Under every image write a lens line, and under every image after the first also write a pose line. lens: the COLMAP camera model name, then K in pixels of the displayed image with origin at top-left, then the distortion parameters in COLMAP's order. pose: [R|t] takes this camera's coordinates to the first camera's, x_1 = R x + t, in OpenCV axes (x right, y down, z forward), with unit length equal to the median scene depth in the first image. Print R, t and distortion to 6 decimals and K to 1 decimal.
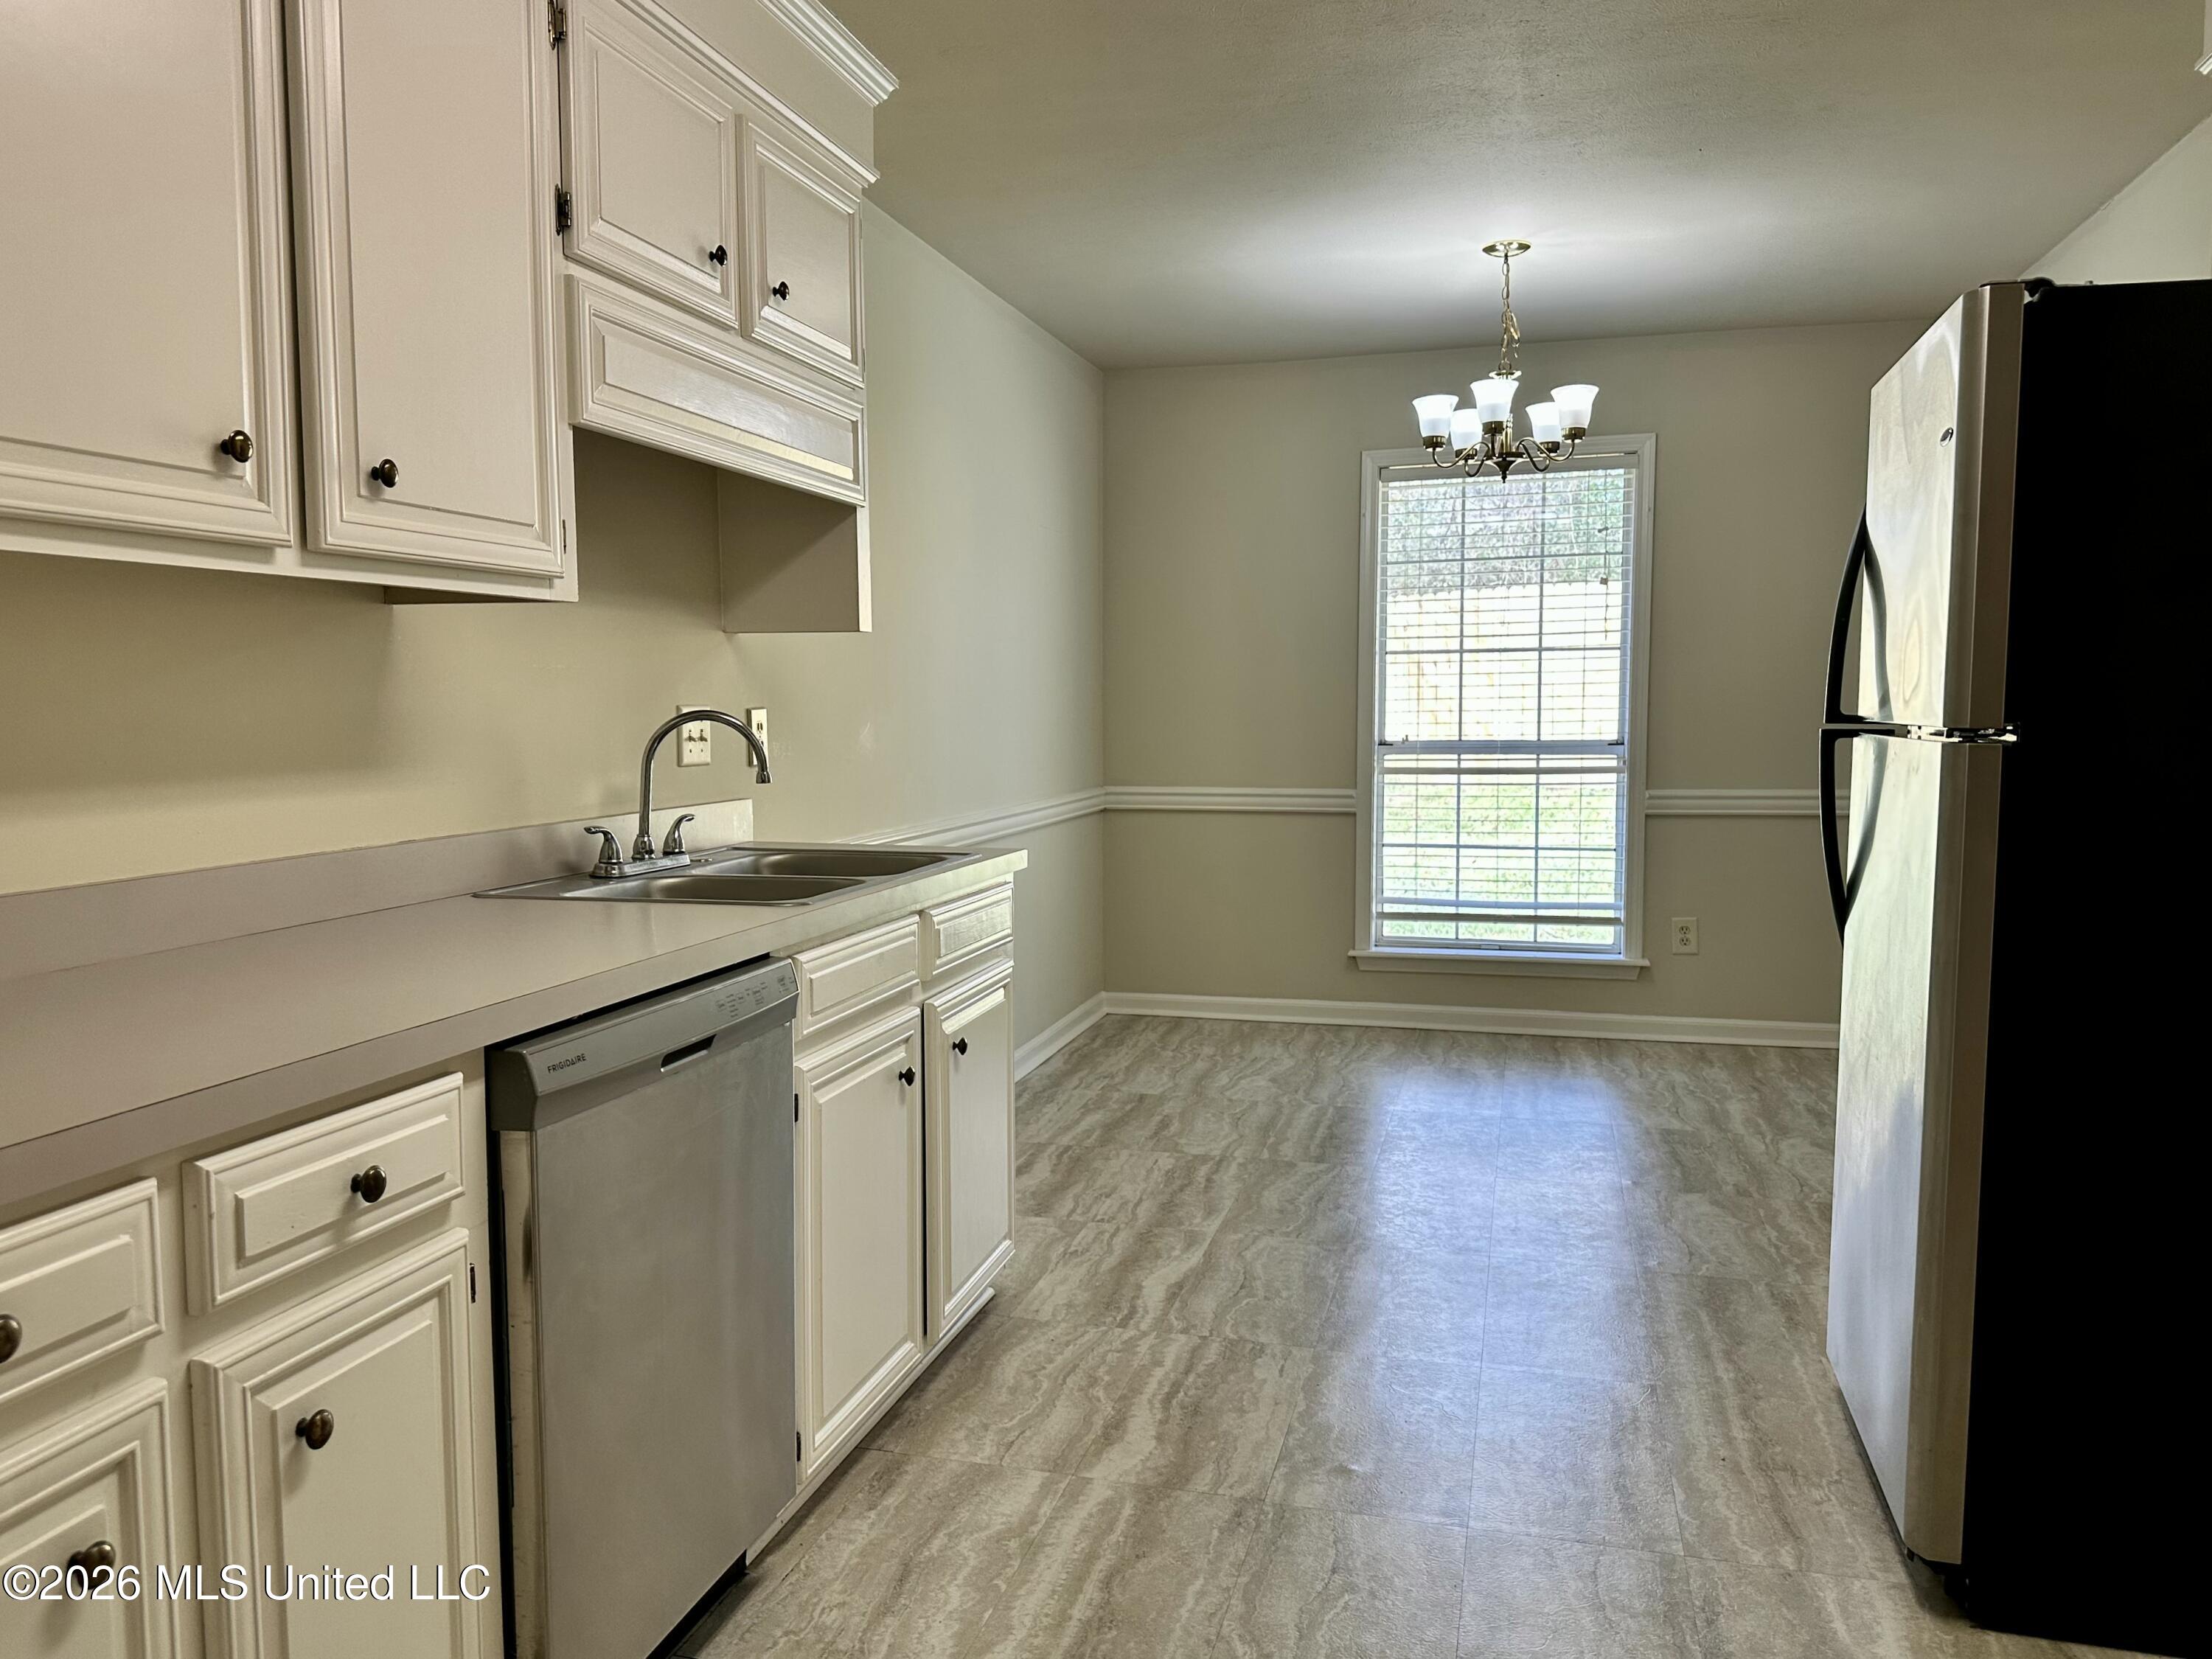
lens RADIAL K [[1512.7, 0, 1068.5], [0, 1512.7, 832.0], [0, 0, 1]] dist [0.039161, -0.056773]
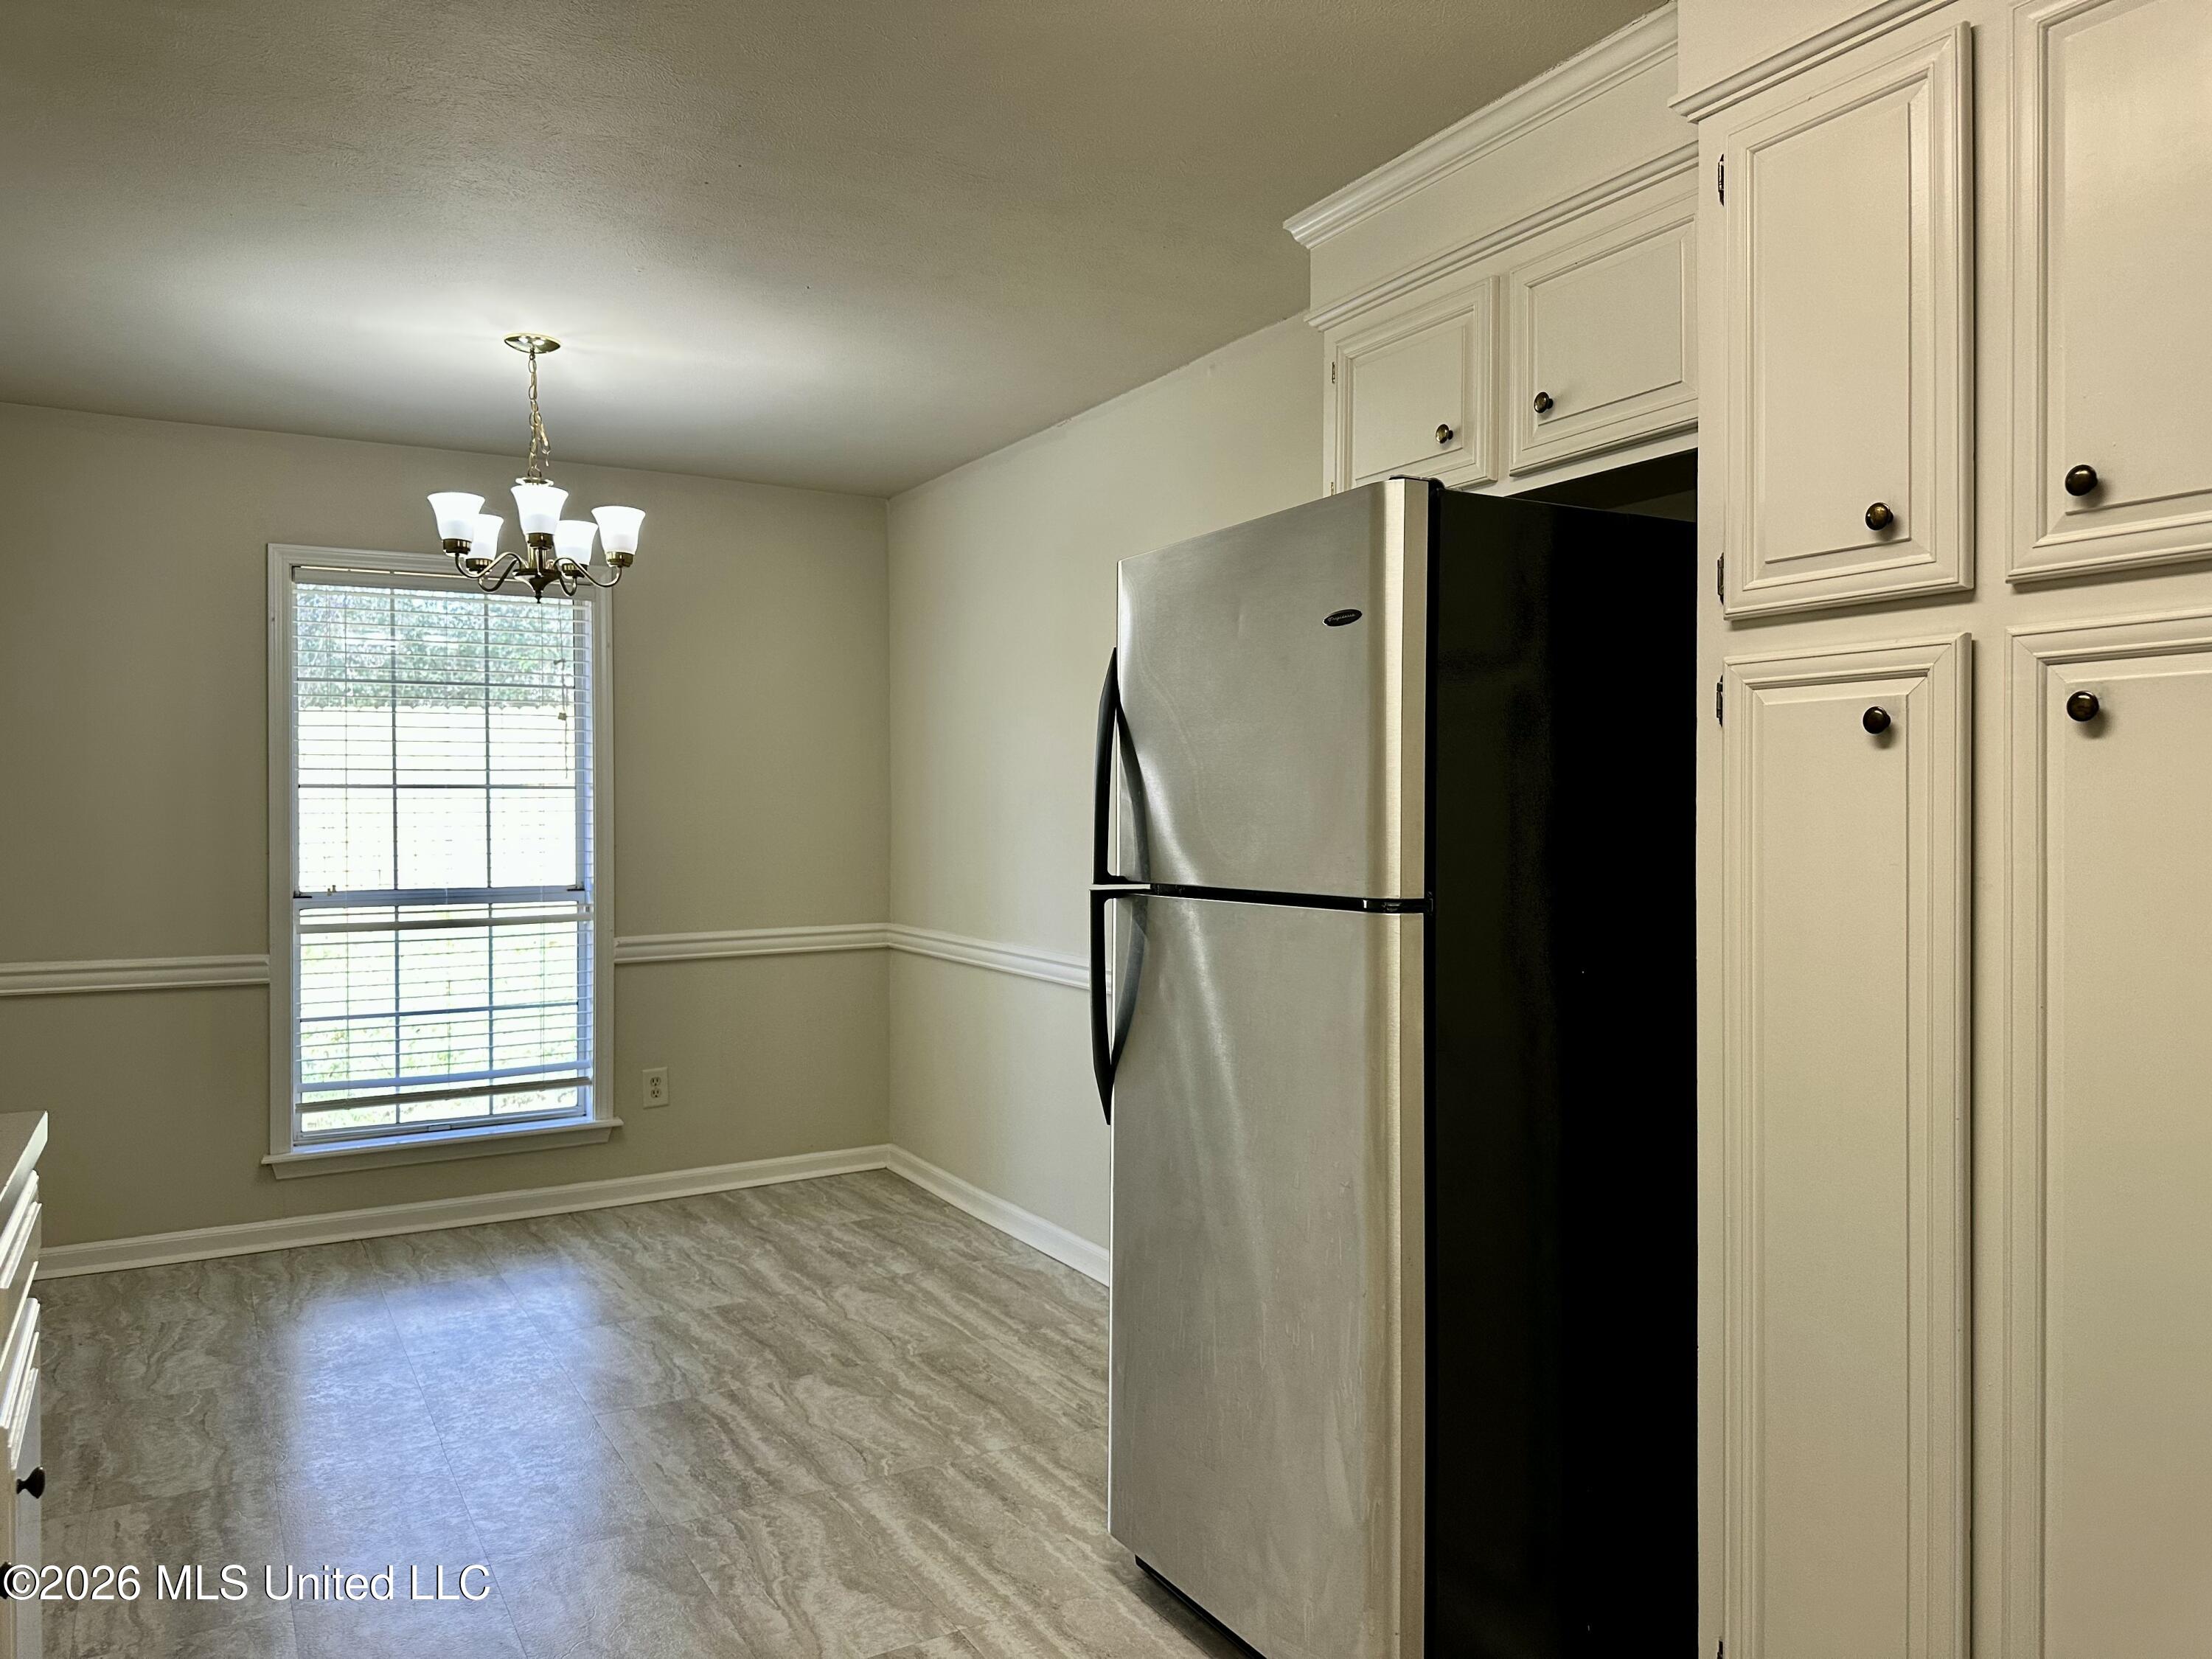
lens RADIAL K [[1512.7, 0, 1068.5], [0, 1512.7, 832.0], [0, 0, 1]] dist [0.039161, -0.056773]
pose [[0.706046, -0.002315, 0.708162, -0.086233], [0.062139, 0.996340, -0.058697, -0.019779], [-0.705434, 0.085448, 0.703606, 0.127953]]
